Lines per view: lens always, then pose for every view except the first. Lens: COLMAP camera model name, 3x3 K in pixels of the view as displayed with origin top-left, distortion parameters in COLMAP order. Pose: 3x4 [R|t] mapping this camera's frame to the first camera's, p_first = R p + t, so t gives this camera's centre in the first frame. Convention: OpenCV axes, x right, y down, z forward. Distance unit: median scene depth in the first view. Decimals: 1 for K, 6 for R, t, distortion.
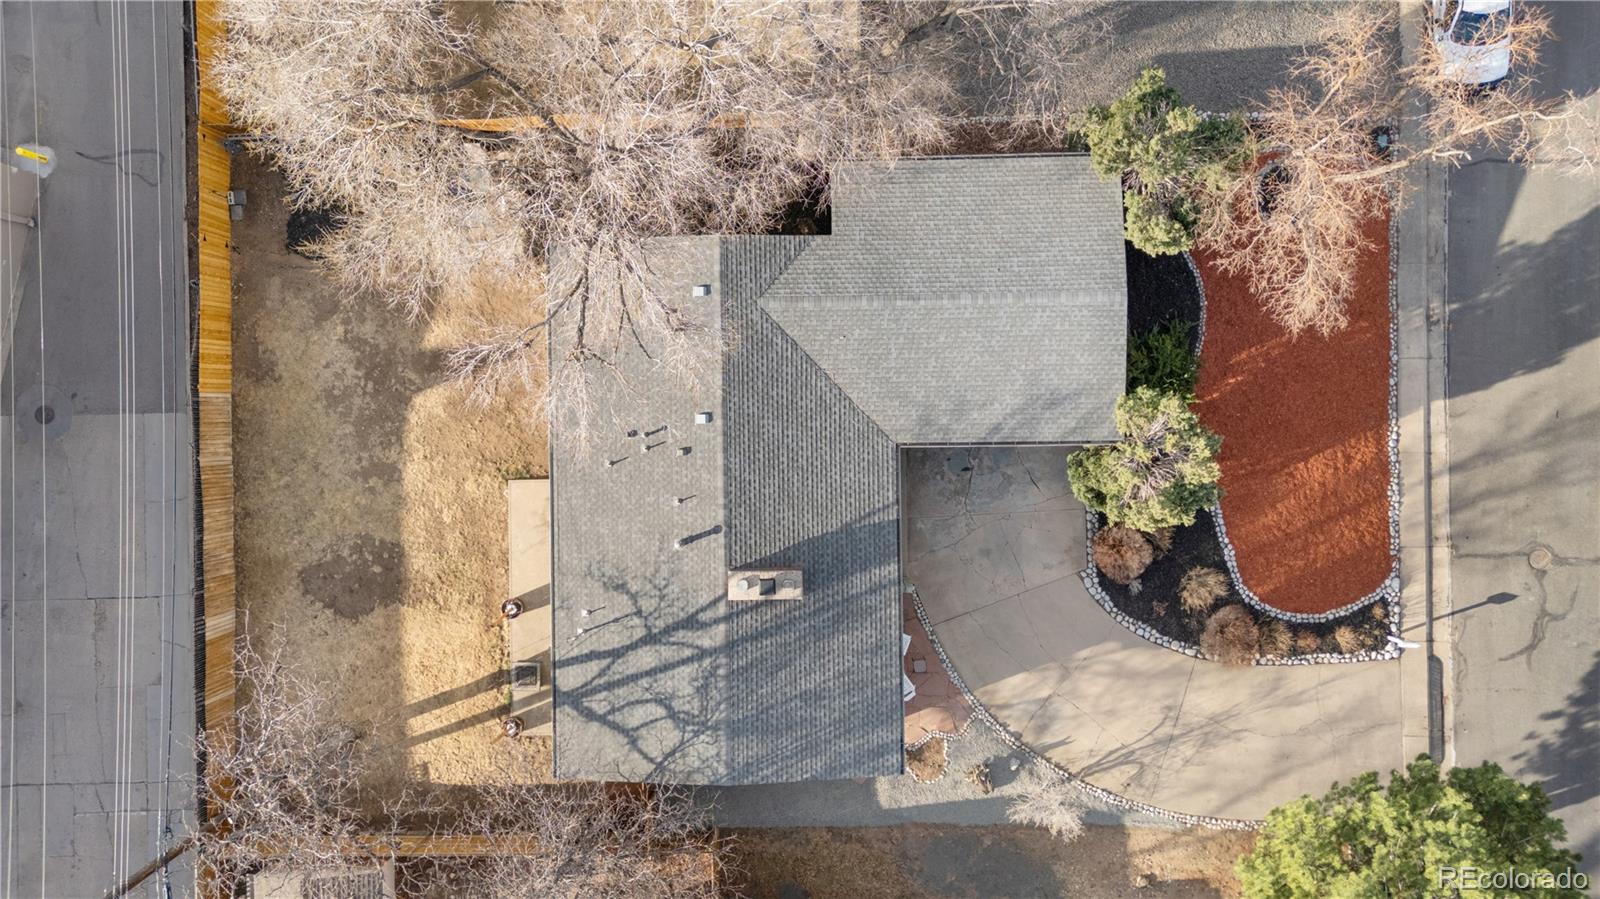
lens RADIAL K [[1211.4, 0, 800.0], [0, 1211.4, 449.5], [0, 0, 1]] dist [0.012735, 0.000249]
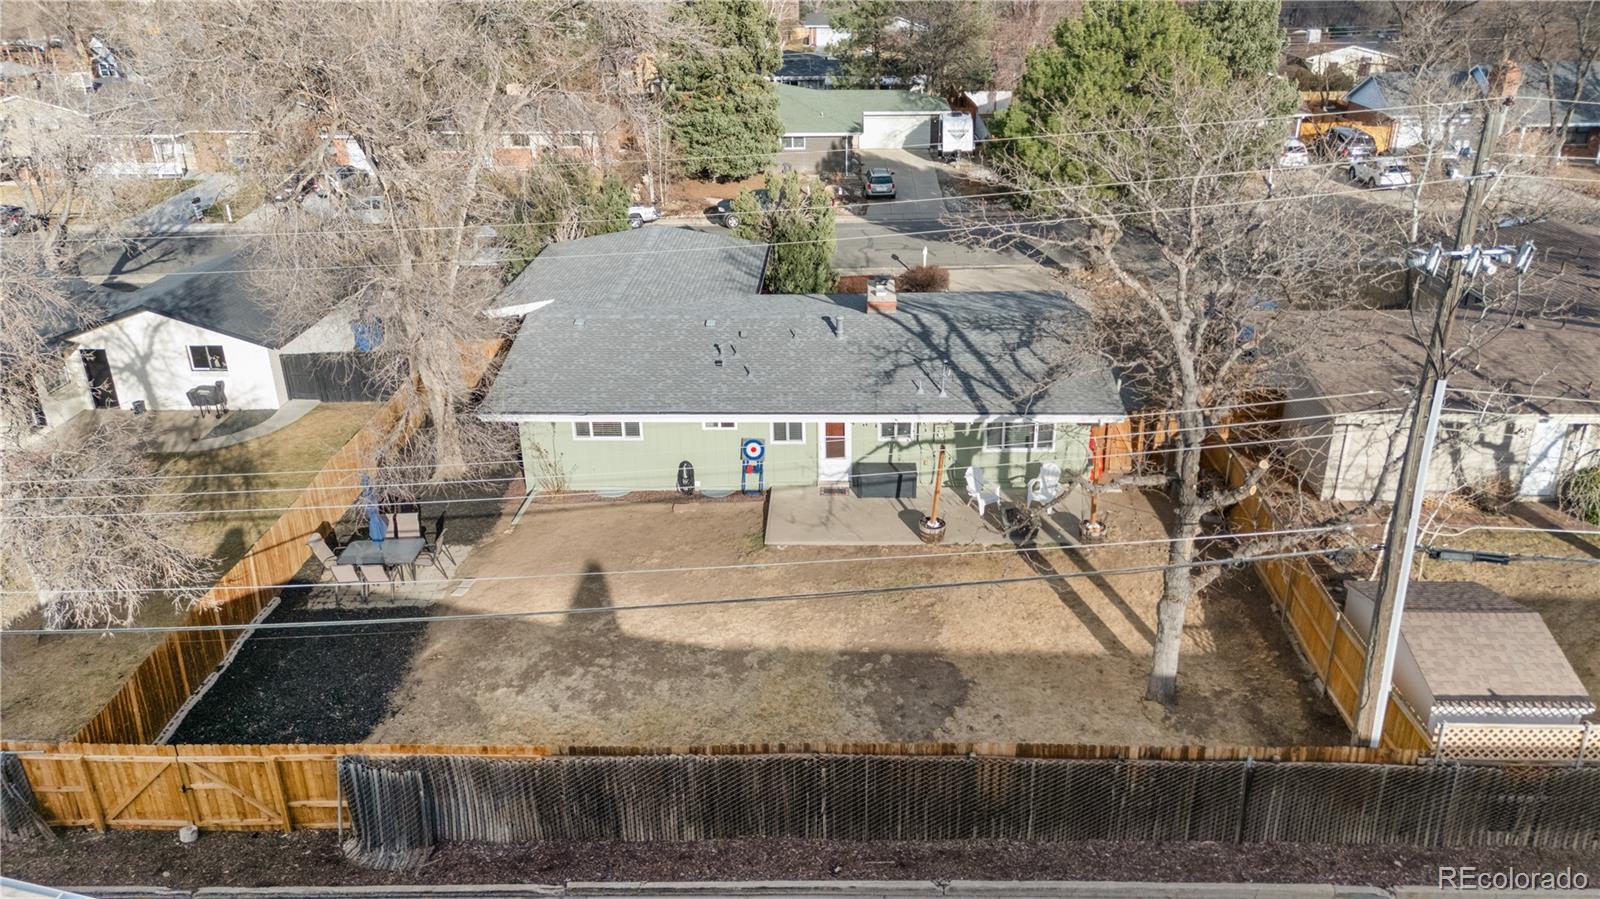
lens RADIAL K [[1211.4, 0, 800.0], [0, 1211.4, 449.5], [0, 0, 1]] dist [0.012735, 0.000249]
pose [[0.032316, -0.363213, 0.931146, -0.919303], [0.999472, 0.014812, -0.028910, 0.069628], [-0.003292, 0.931589, 0.363500, 0.674278]]
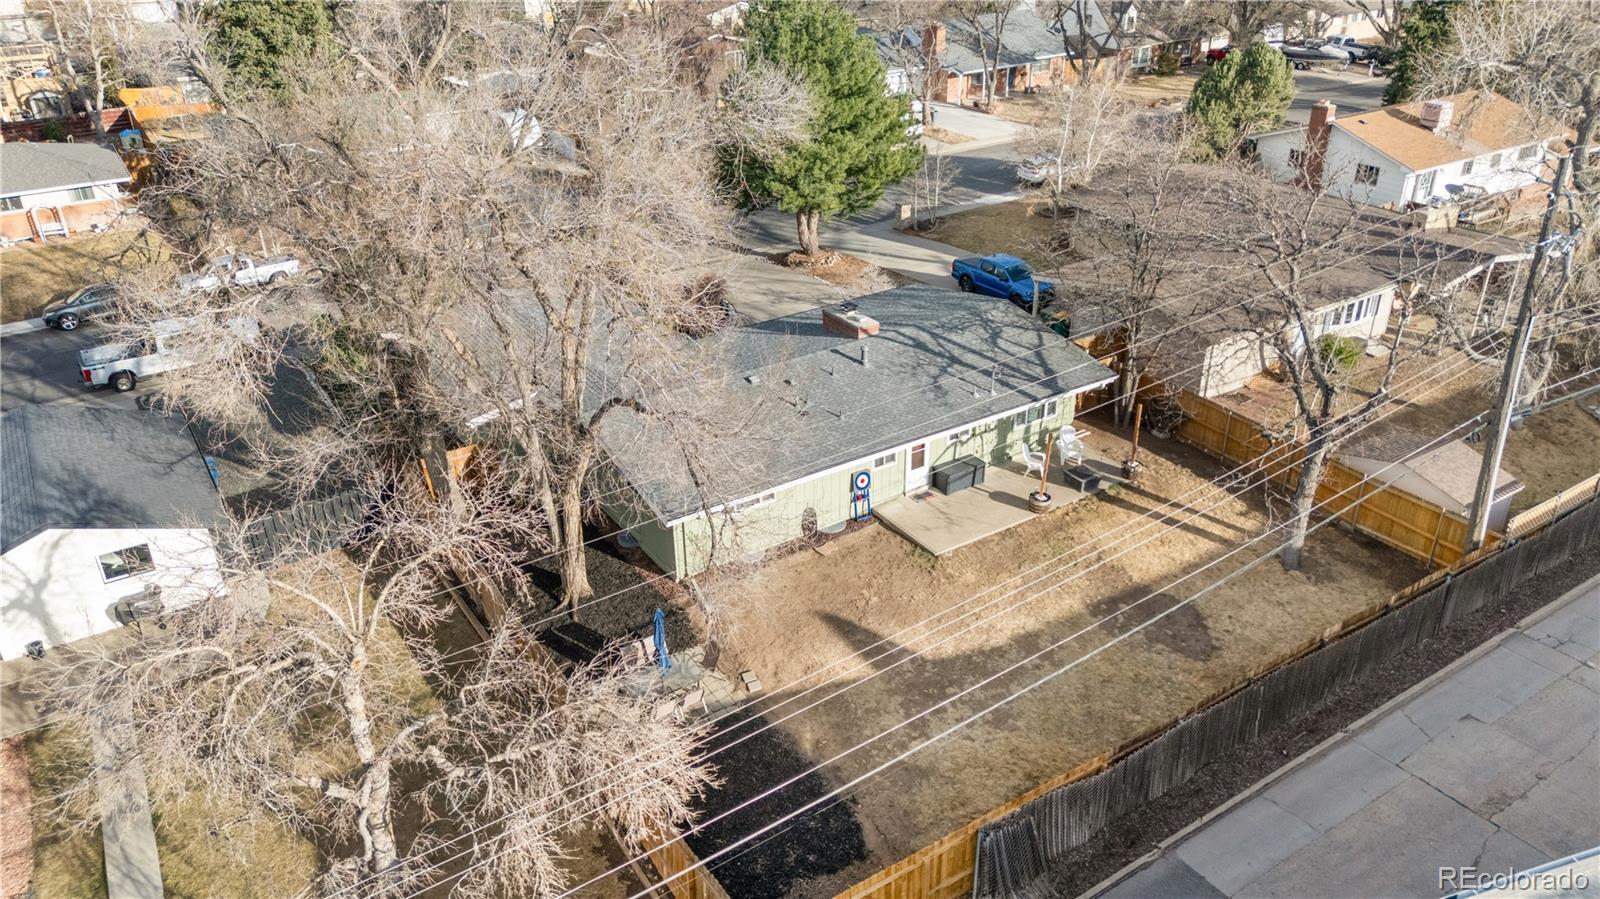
lens RADIAL K [[1211.4, 0, 800.0], [0, 1211.4, 449.5], [0, 0, 1]] dist [0.012735, 0.000249]
pose [[-0.541165, -0.328352, 0.774161, -0.833301], [0.840282, -0.246905, 0.482663, -0.456795], [0.032661, 0.911714, 0.409525, 0.575719]]
